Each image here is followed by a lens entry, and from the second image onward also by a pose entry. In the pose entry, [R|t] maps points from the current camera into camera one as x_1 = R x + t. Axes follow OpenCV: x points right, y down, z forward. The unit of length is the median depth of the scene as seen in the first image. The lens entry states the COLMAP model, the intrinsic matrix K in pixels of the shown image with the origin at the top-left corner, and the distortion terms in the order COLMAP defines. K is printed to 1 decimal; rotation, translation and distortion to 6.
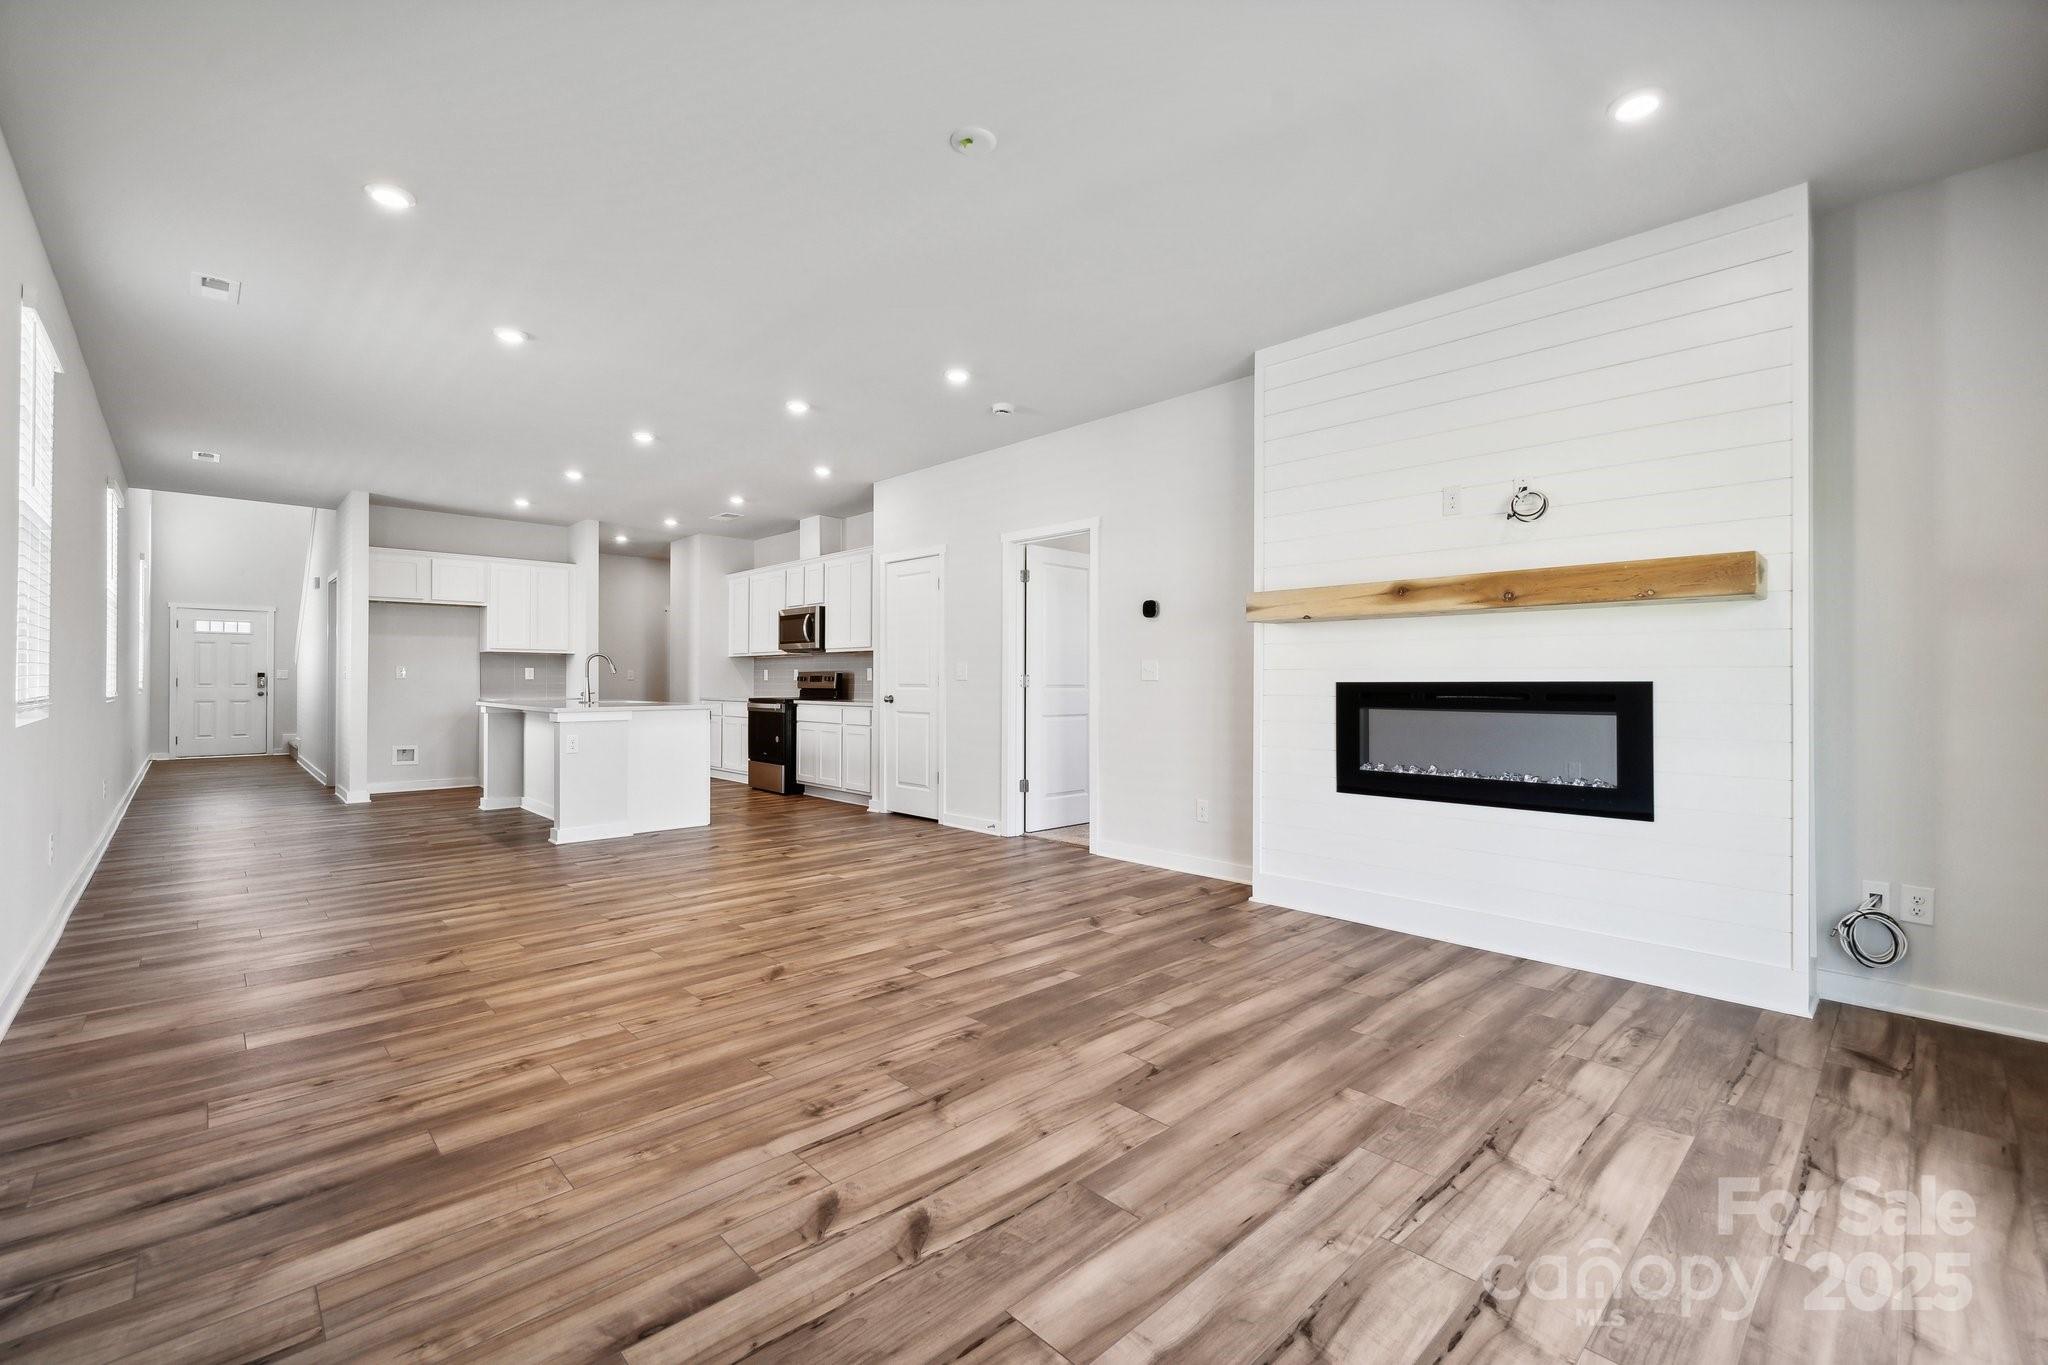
lens RADIAL K [[863.6, 0, 1036.0], [0, 863.6, 680.9], [0, 0, 1]] dist [-0.000298, -0.000524]
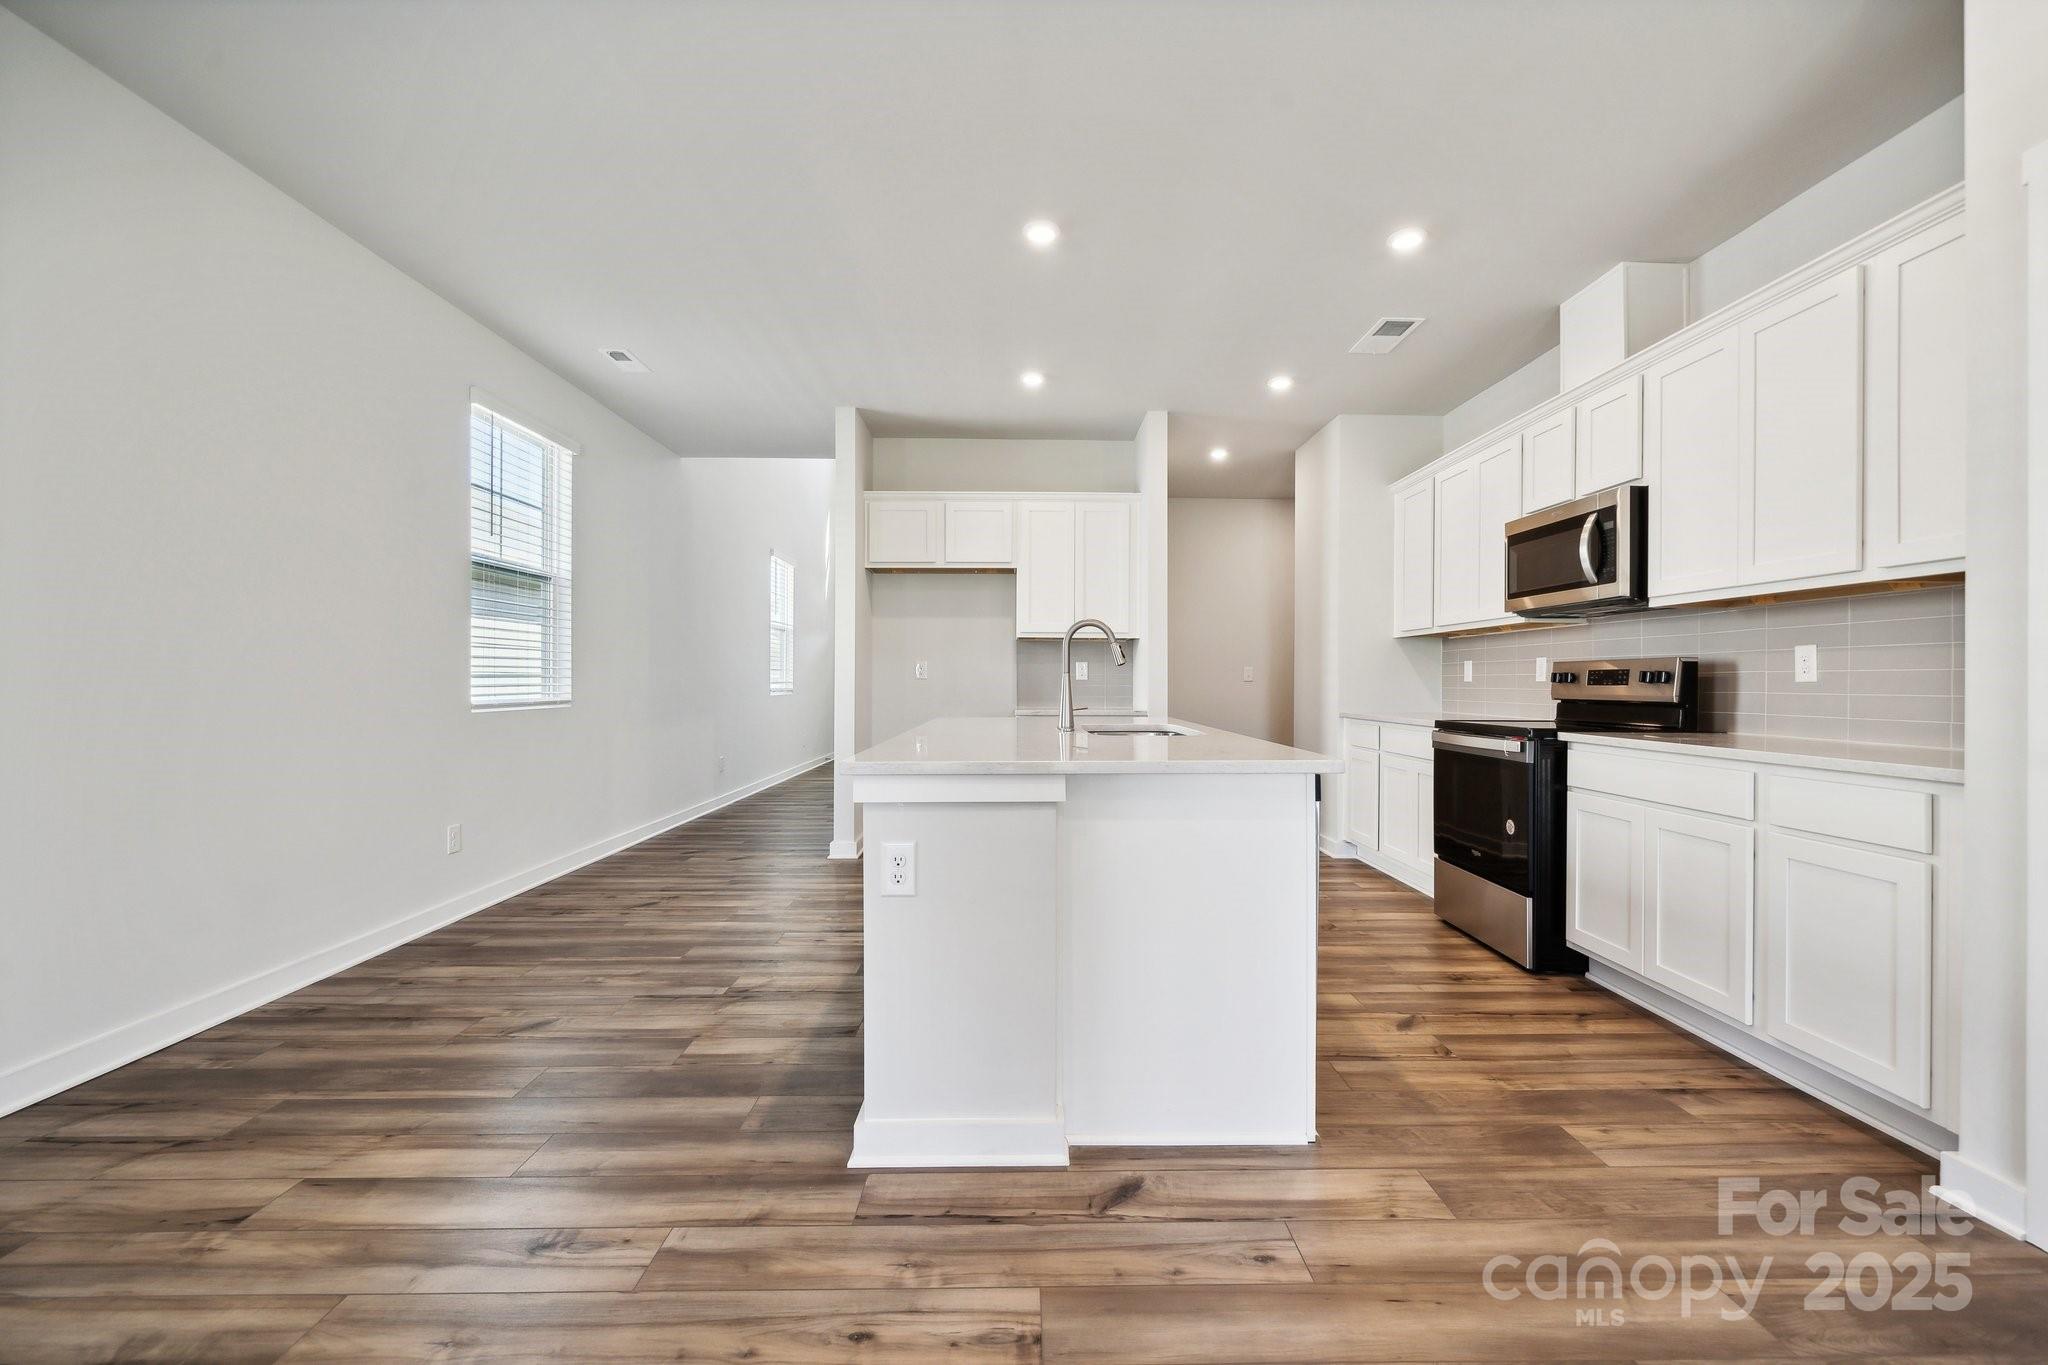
lens RADIAL K [[856.0, 0, 1036.3], [0, 856.0, 681.8], [0, 0, 1]] dist [-0.000947, -0.000365]
pose [[0.731990, -0.000382, -0.681315, -0.213661], [-0.000845, 0.999999, -0.001468, 0.000512], [0.681315, 0.001650, 0.731989, 0.627859]]
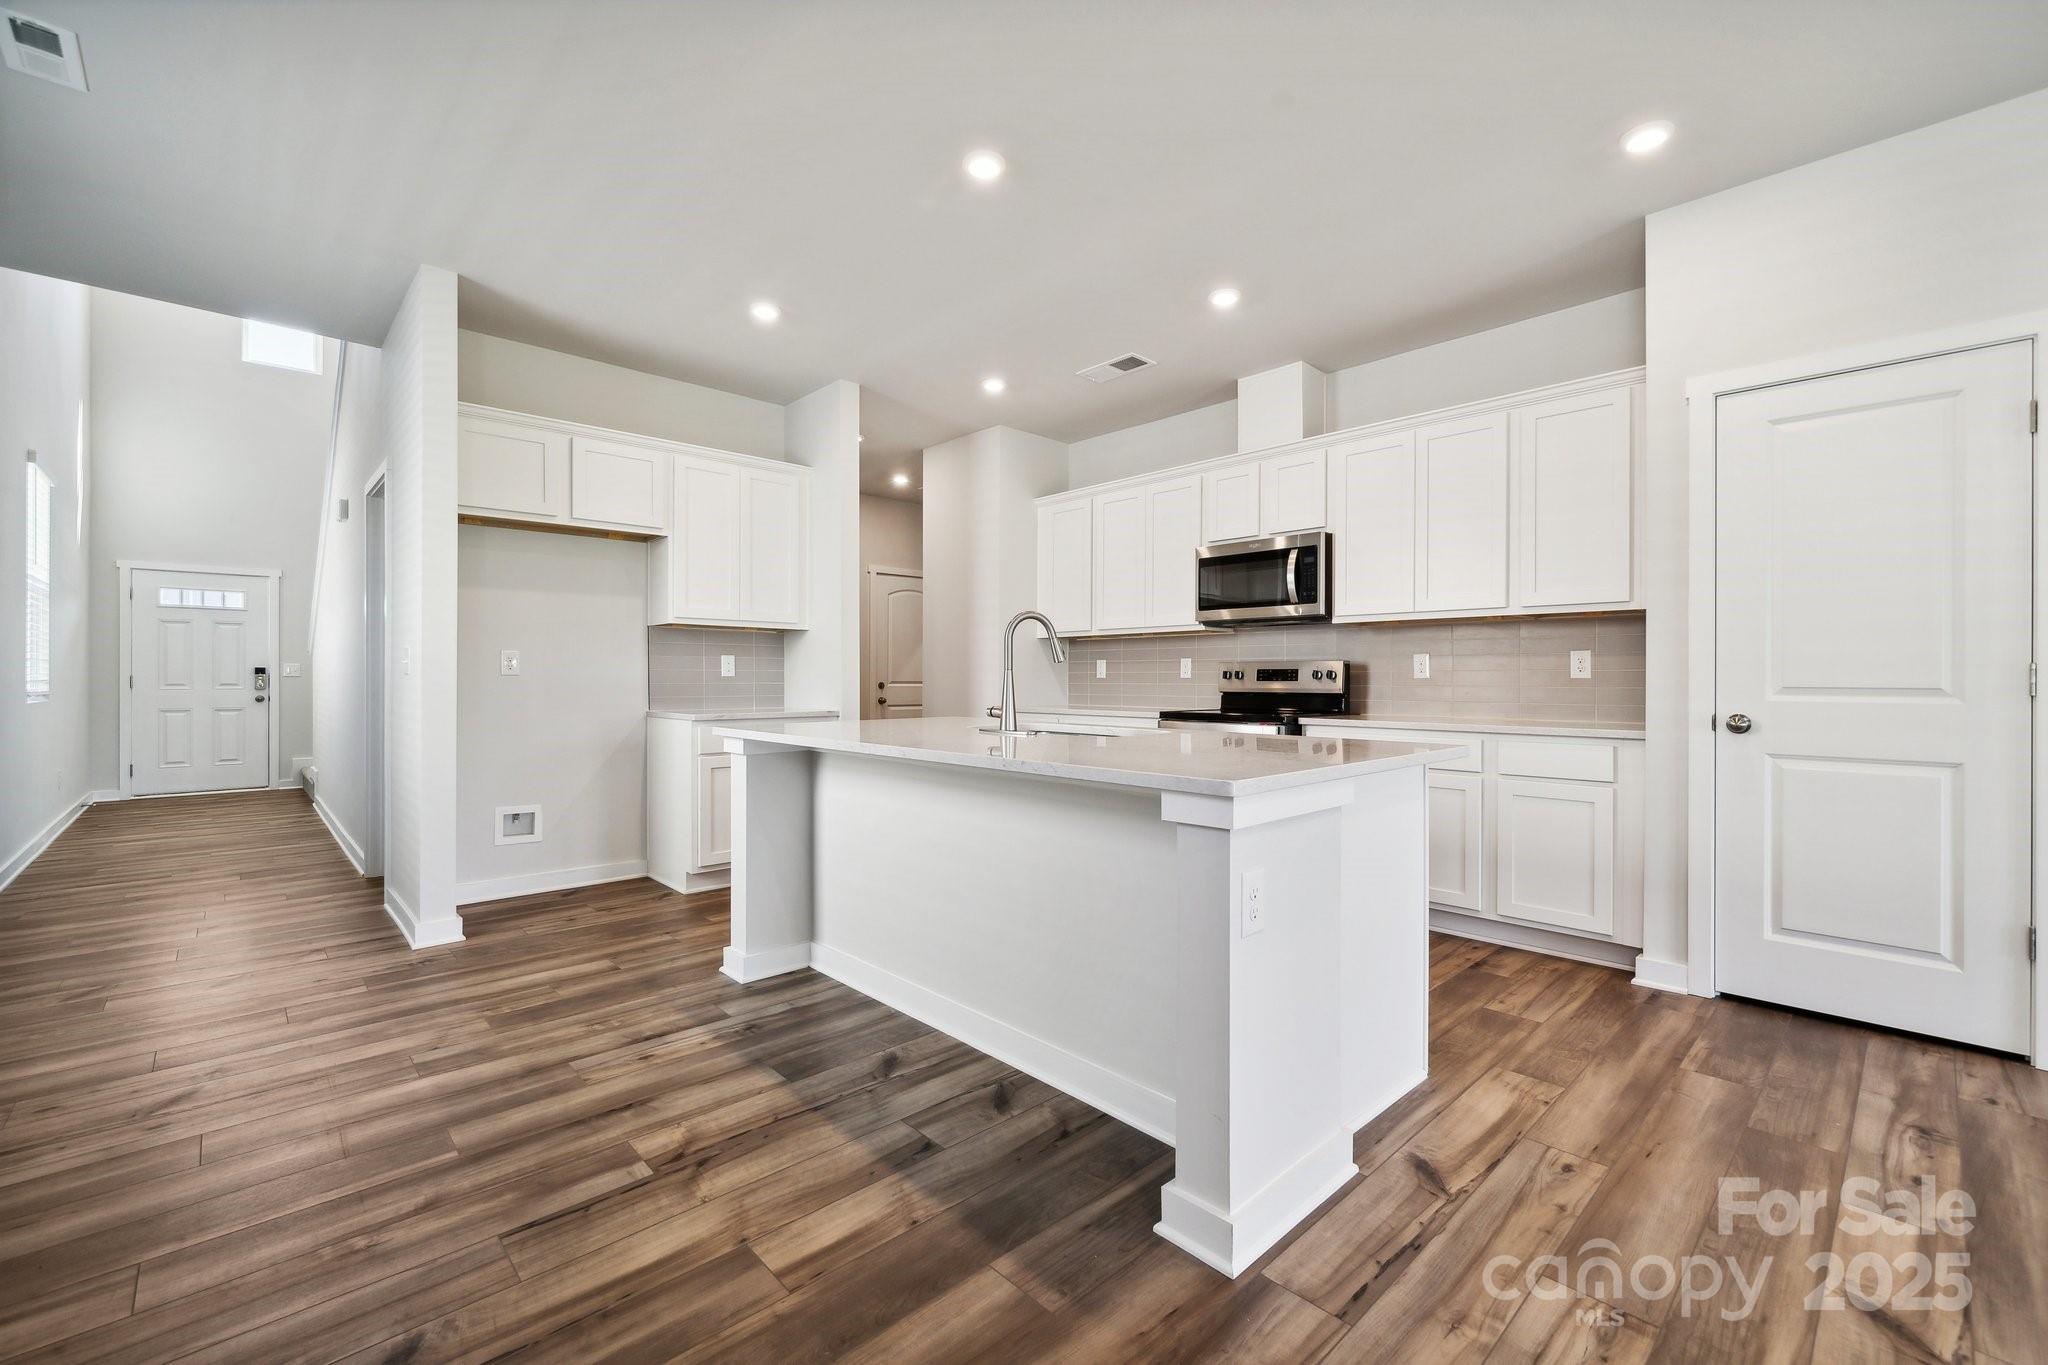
lens RADIAL K [[856.0, 0, 1036.3], [0, 856.0, 681.8], [0, 0, 1]] dist [-0.000947, -0.000365]
pose [[0.999955, -0.001344, -0.009389, -0.480238], [0.001384, 0.999990, 0.004252, -0.000777], [0.009383, -0.004265, 0.999947, 0.568013]]
